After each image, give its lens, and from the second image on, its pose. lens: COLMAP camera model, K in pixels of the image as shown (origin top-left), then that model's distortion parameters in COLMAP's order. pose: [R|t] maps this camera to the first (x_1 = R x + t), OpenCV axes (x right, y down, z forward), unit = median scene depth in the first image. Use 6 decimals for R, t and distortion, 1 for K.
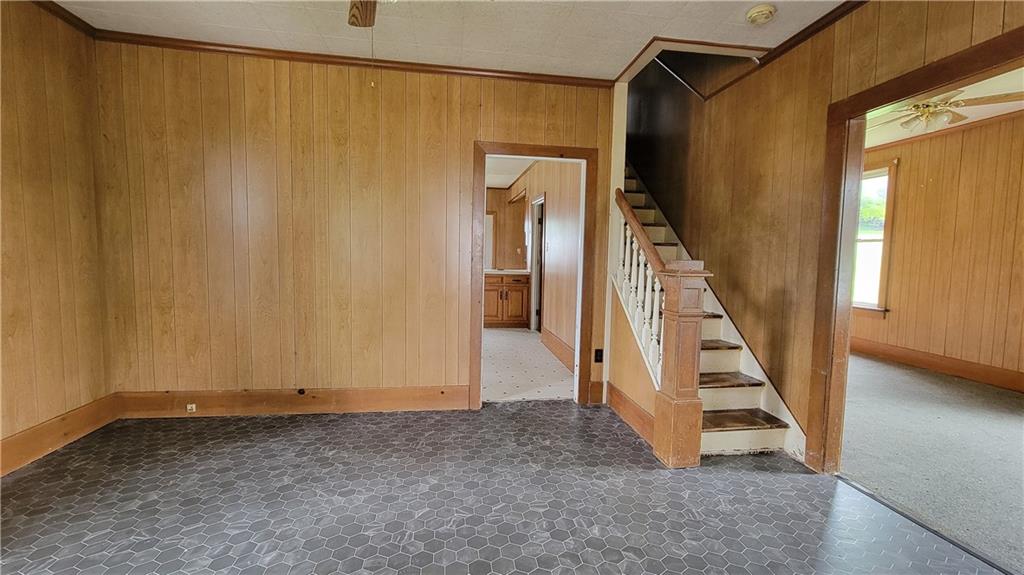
lens RADIAL K [[417.2, 0, 509.5], [0, 417.2, 284.3], [0, 0, 1]] dist [-0.000475, -0.000038]
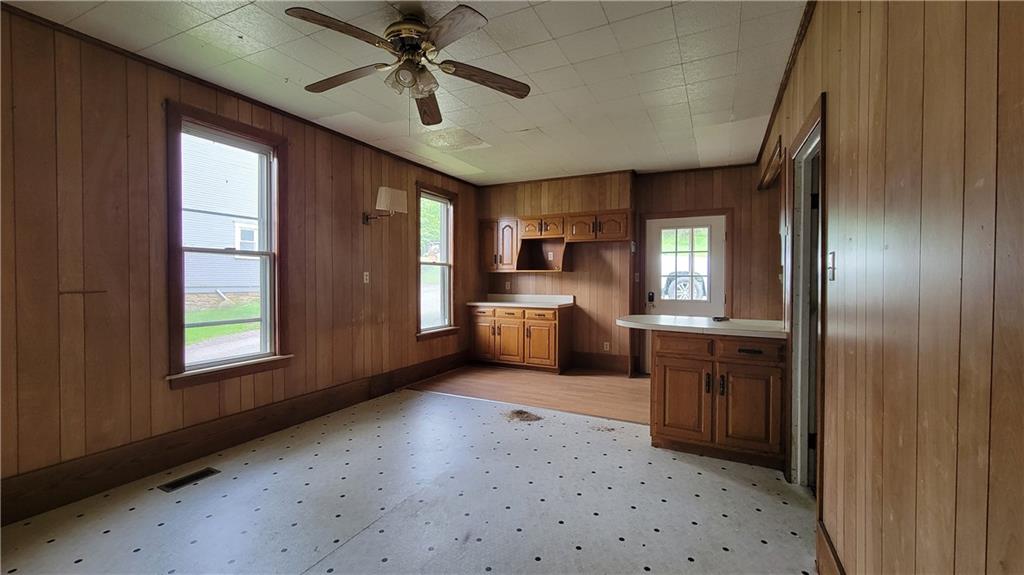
lens RADIAL K [[417.2, 0, 509.5], [0, 417.2, 284.3], [0, 0, 1]] dist [-0.000475, -0.000038]
pose [[0.814381, -0.007132, -0.580287, 0.134555], [-0.031451, 0.997913, -0.056403, -0.093696], [0.579477, 0.064184, 0.812457, 1.089665]]
